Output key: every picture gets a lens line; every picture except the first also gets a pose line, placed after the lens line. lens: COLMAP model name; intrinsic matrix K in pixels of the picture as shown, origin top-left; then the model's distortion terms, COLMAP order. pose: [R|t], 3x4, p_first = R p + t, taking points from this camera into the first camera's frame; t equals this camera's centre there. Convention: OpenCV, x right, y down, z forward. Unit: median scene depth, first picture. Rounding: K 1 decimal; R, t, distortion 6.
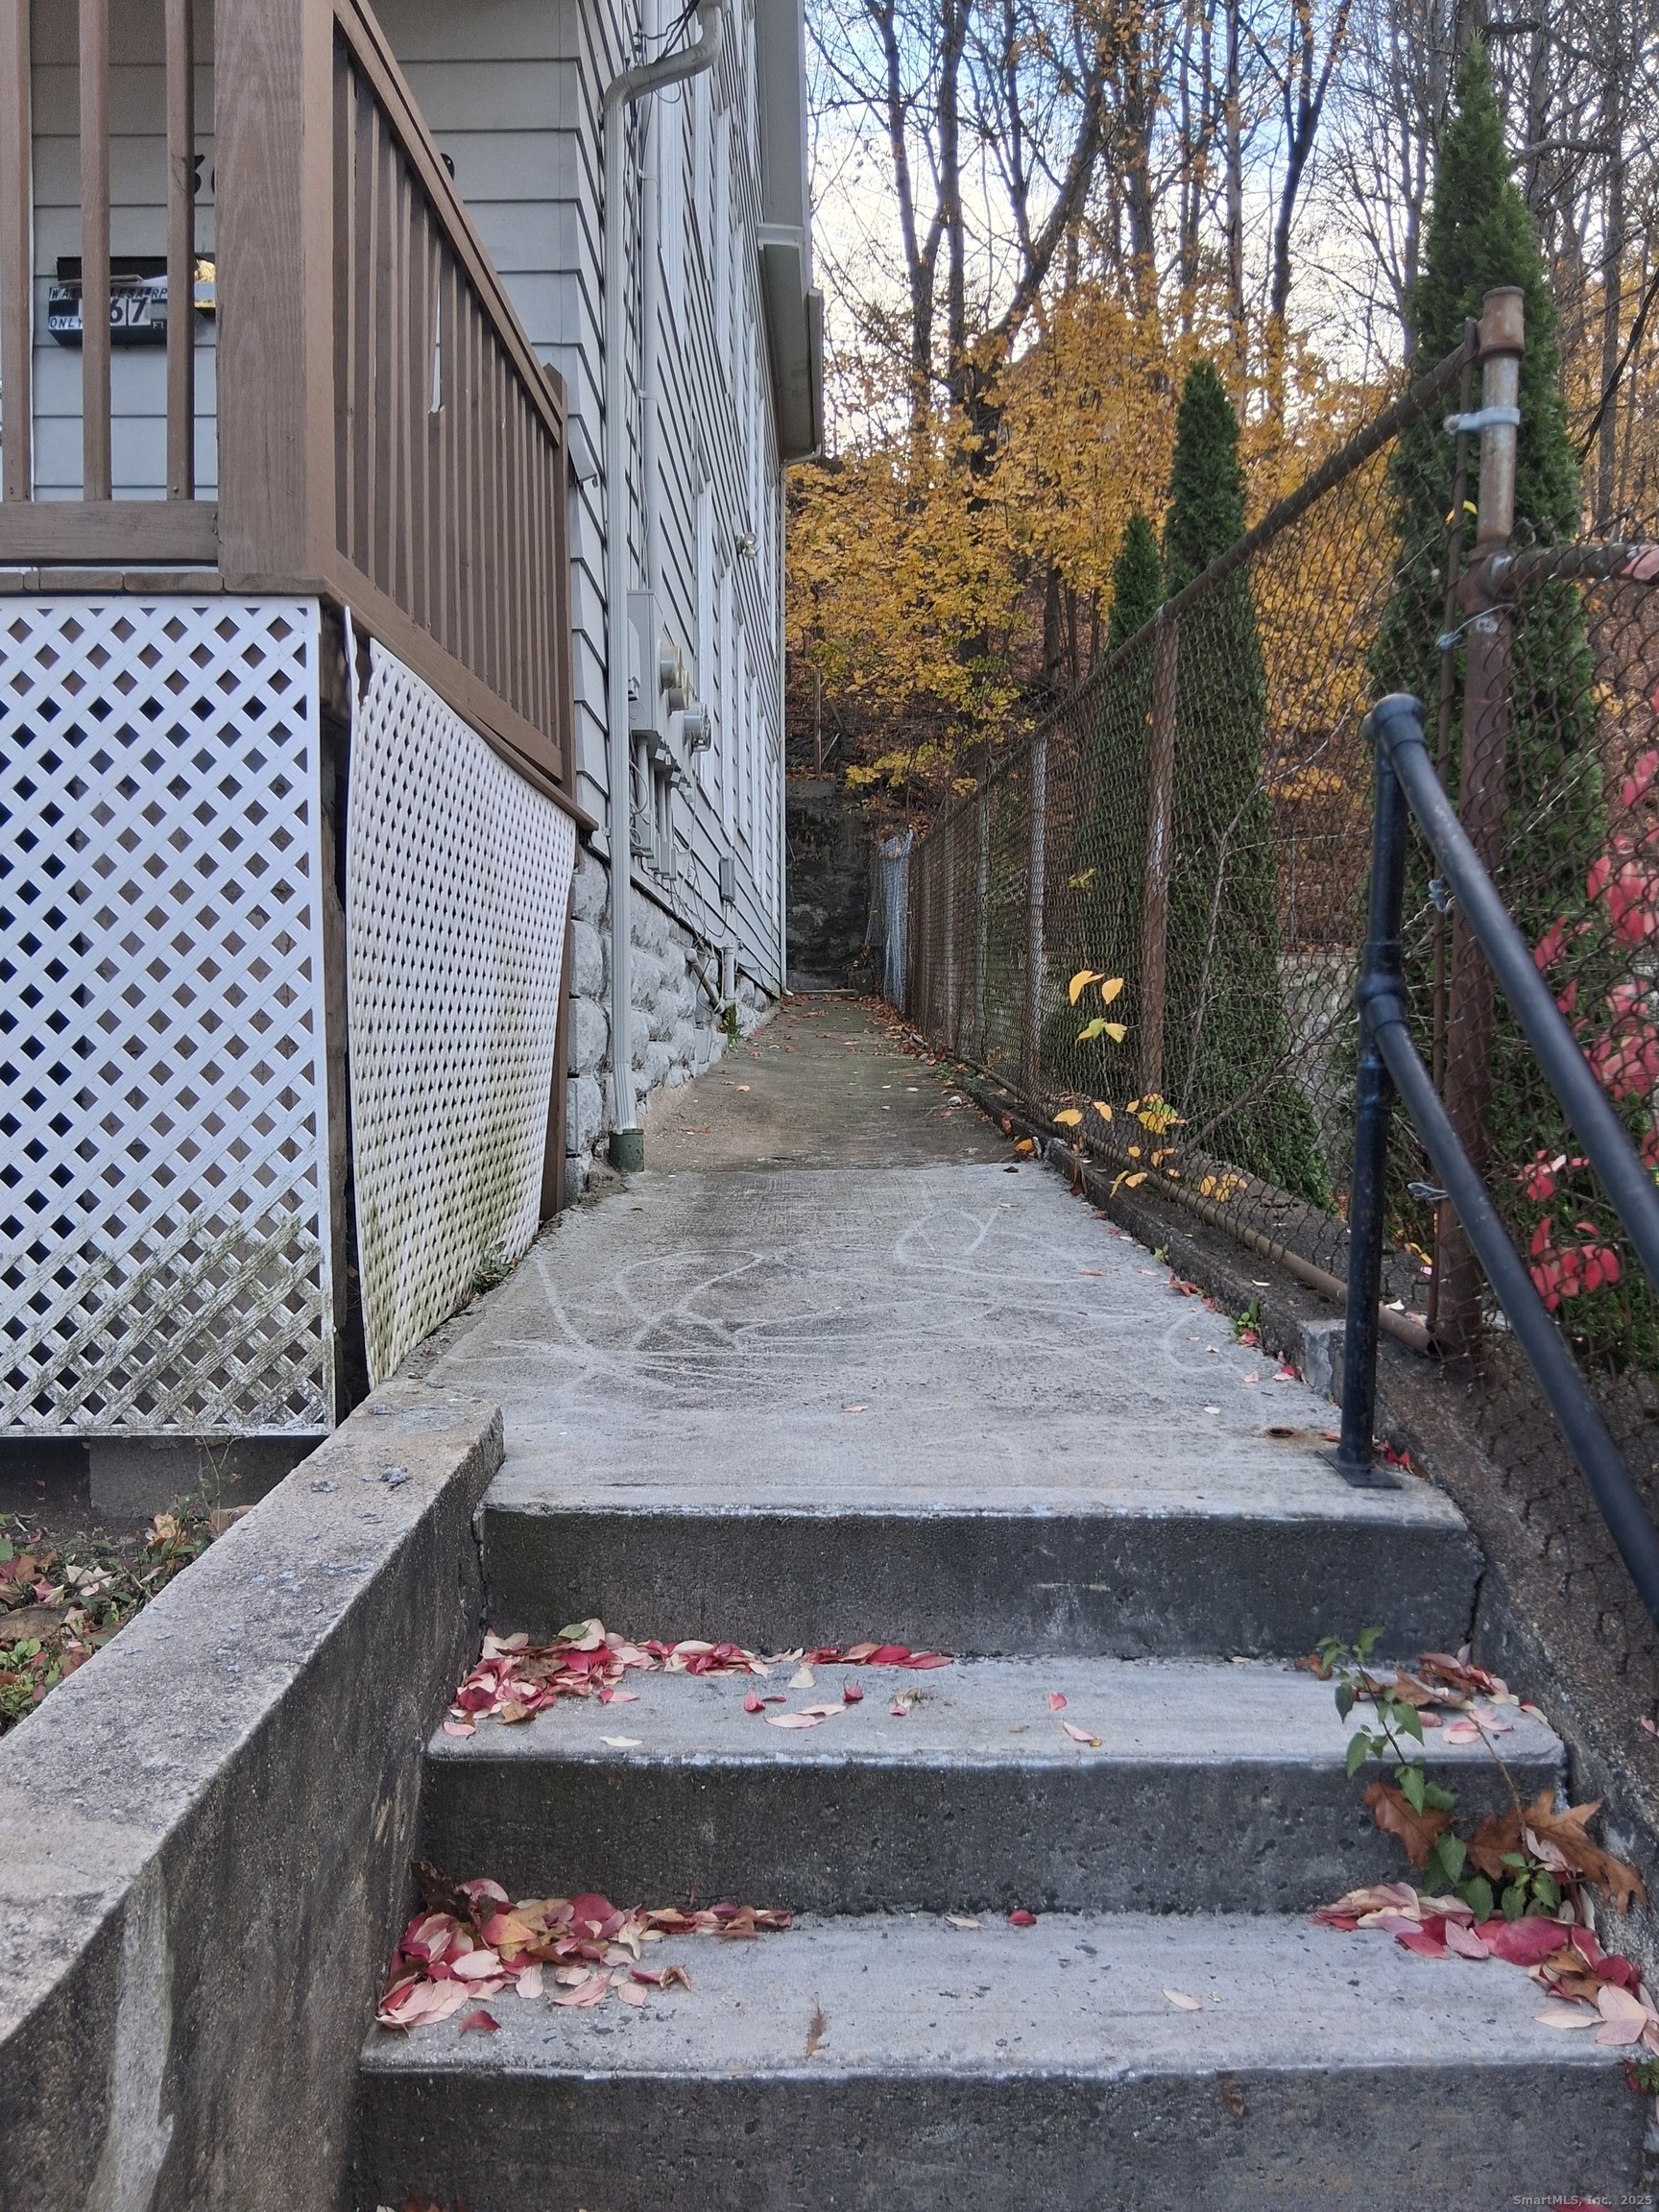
lens RADIAL K [[1675.0, 0, 833.6], [0, 1675.0, 1109.8], [0, 0, 1]] dist [0.143059, -0.243581]
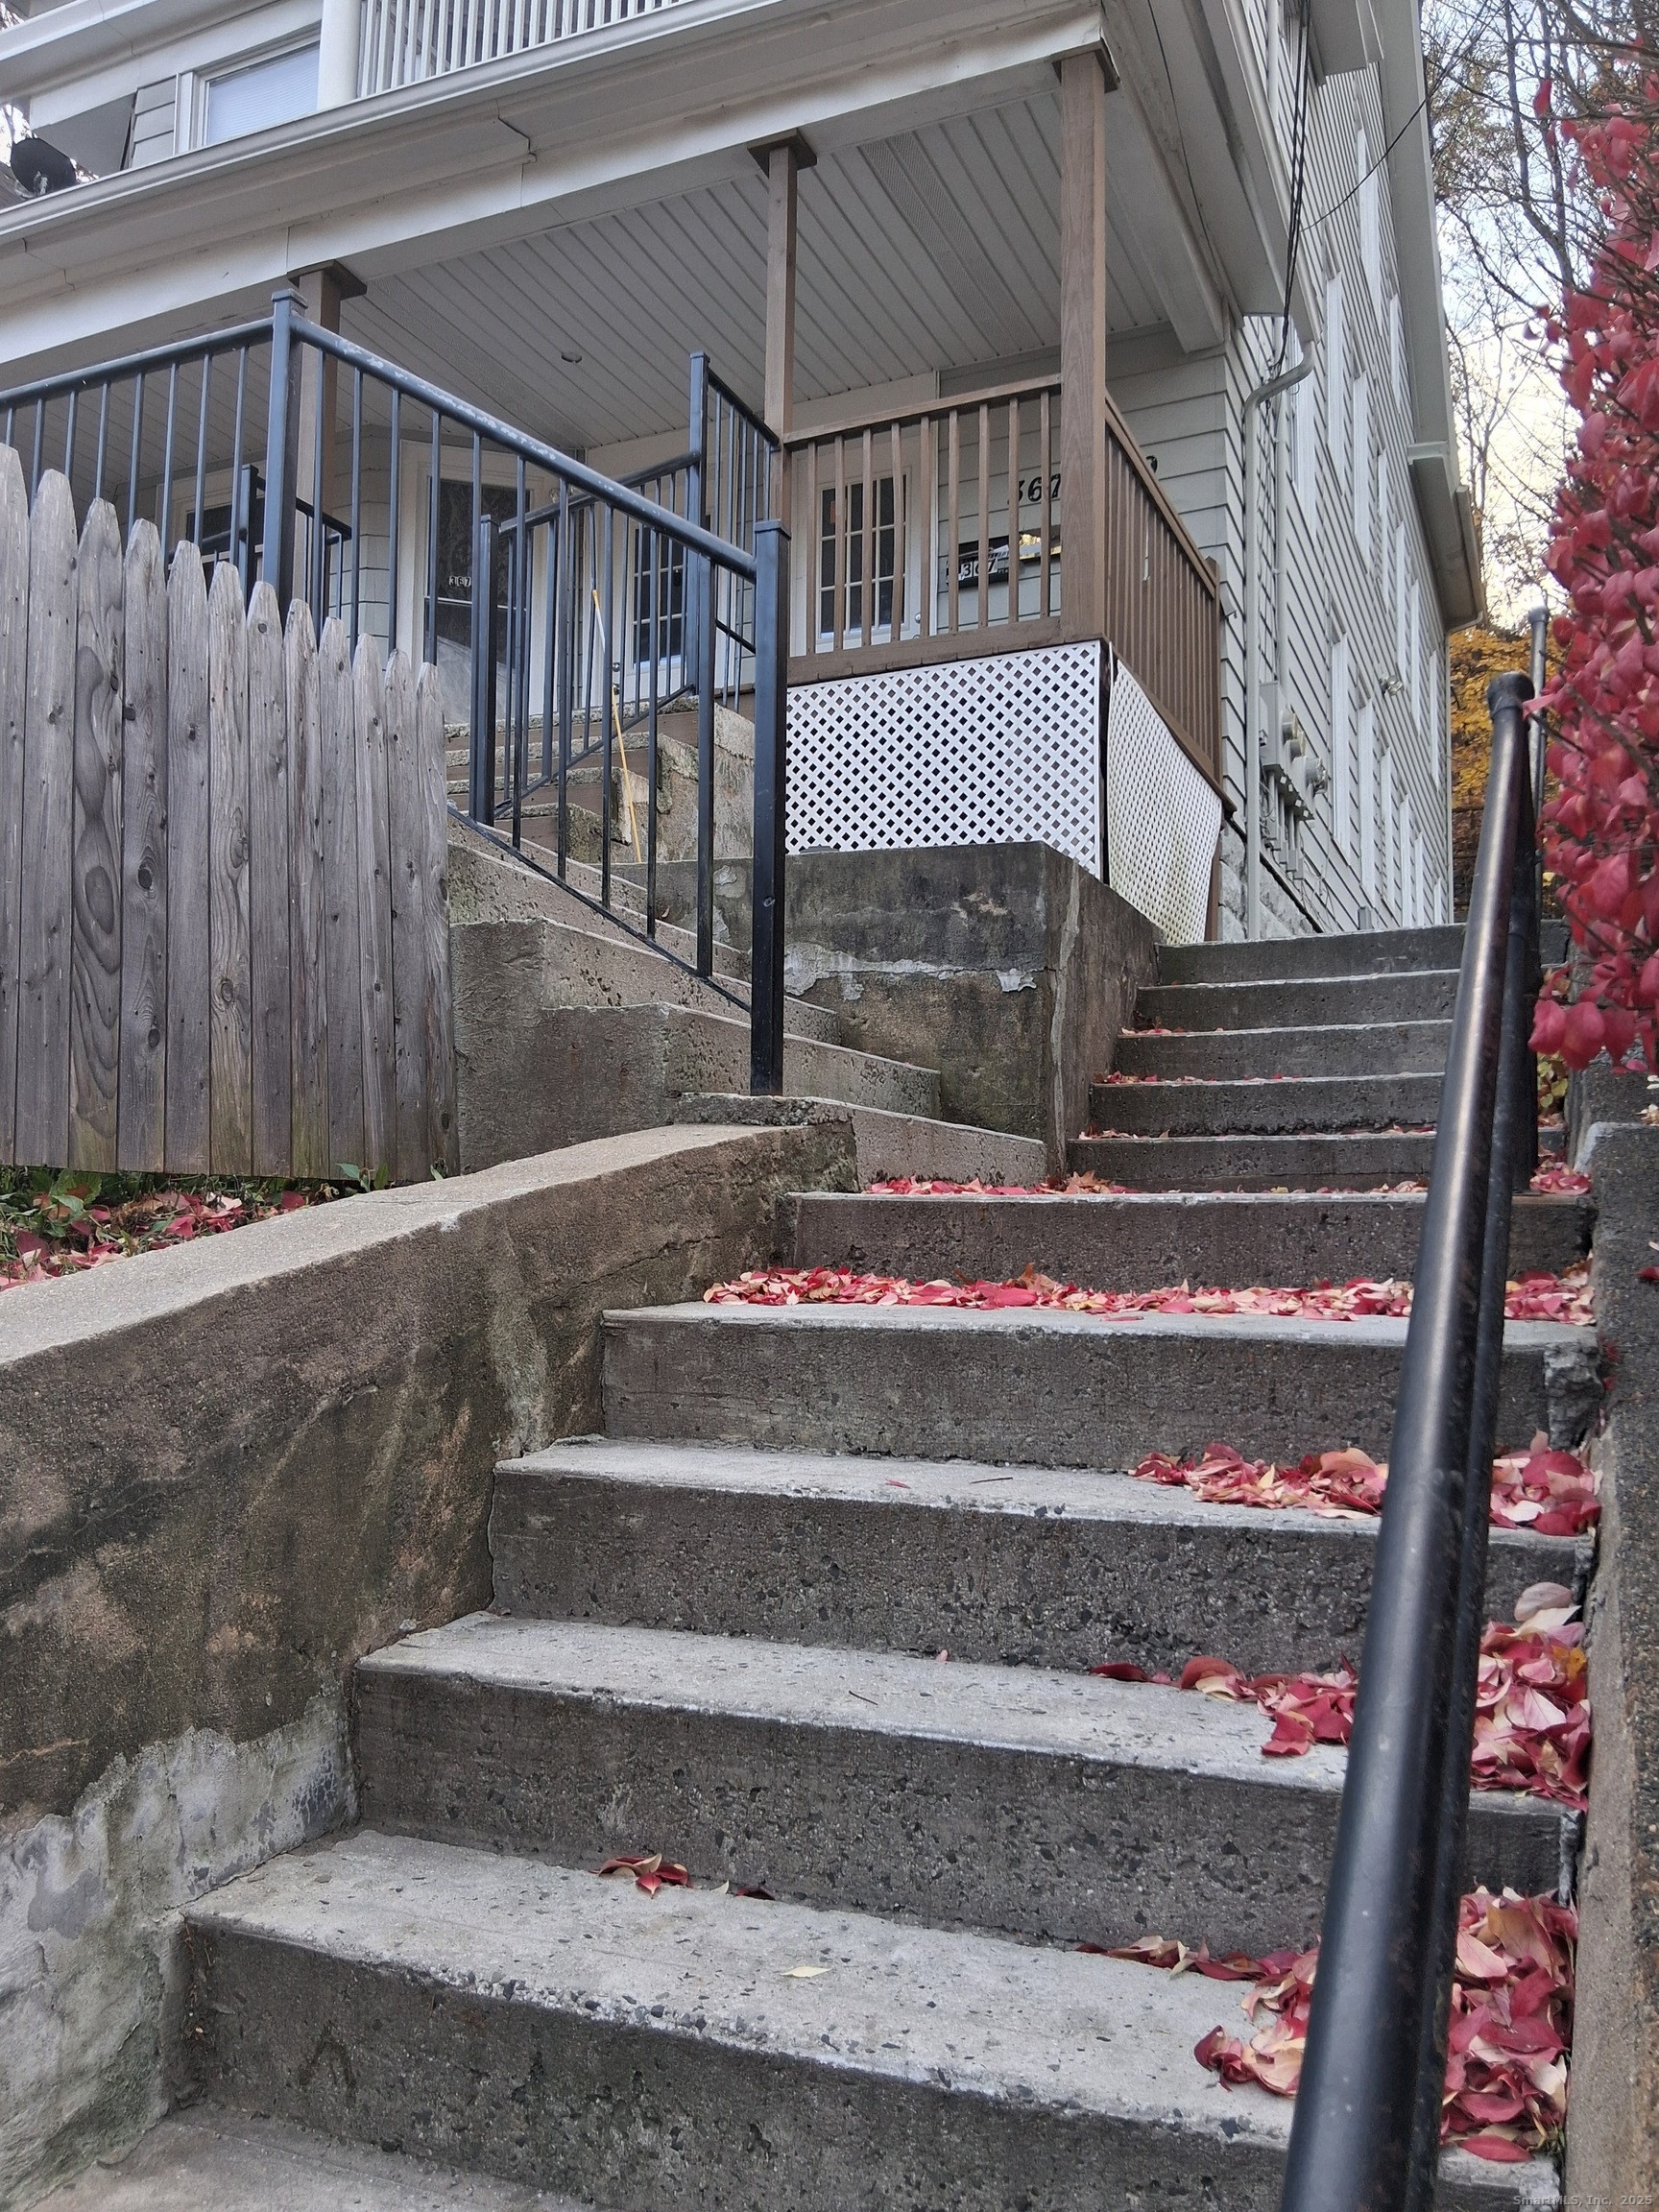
lens RADIAL K [[1675.0, 0, 833.6], [0, 1675.0, 1109.8], [0, 0, 1]] dist [0.143059, -0.243581]
pose [[0.915771, -0.029845, -0.400591, 0.176193], [-0.021471, 0.992174, -0.123003, 0.380379], [0.401127, 0.121244, 0.907963, -0.735219]]
